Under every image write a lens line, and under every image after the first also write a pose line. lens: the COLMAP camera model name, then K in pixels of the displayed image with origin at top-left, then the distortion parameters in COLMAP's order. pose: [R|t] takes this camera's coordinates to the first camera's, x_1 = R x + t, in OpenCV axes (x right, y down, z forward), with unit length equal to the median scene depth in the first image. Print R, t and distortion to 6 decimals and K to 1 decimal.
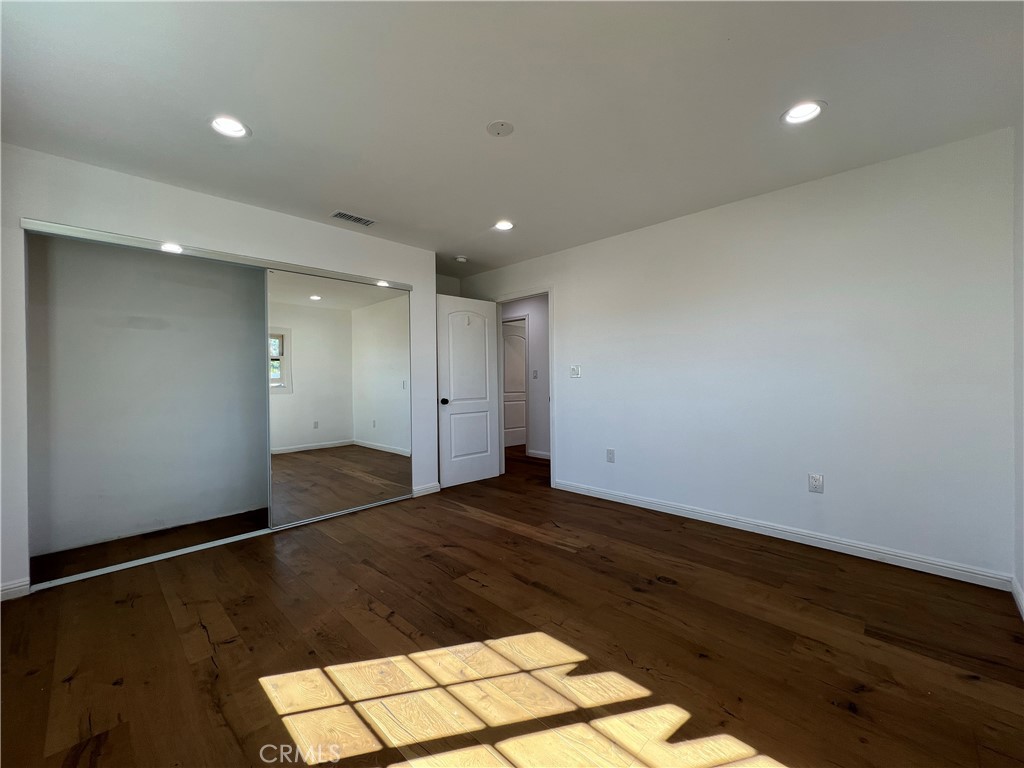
lens RADIAL K [[408.9, 0, 512.0], [0, 408.9, 384.0], [0, 0, 1]] dist [-0.000561, -0.000066]
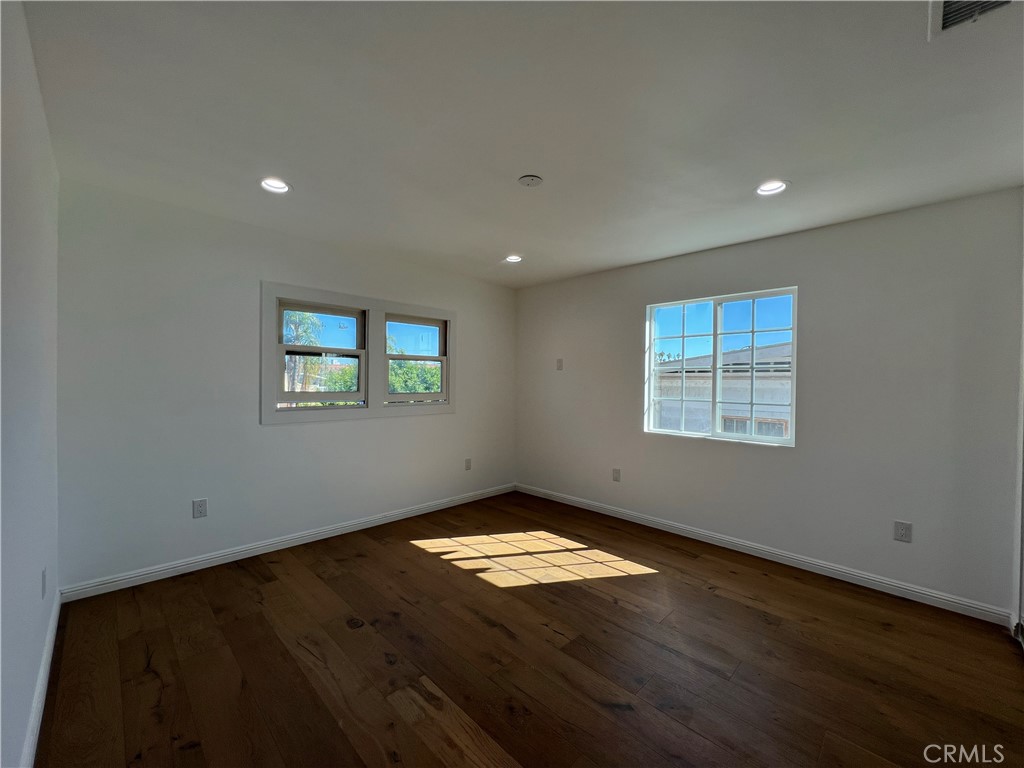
lens RADIAL K [[414.7, 0, 512.0], [0, 414.7, 384.0], [0, 0, 1]] dist [0.000740, 0.000068]
pose [[-0.999435, -0.013950, 0.030567, -0.008375], [-0.012931, 0.999363, 0.033256, -0.146051], [-0.031012, 0.032842, -0.998979, 2.477639]]
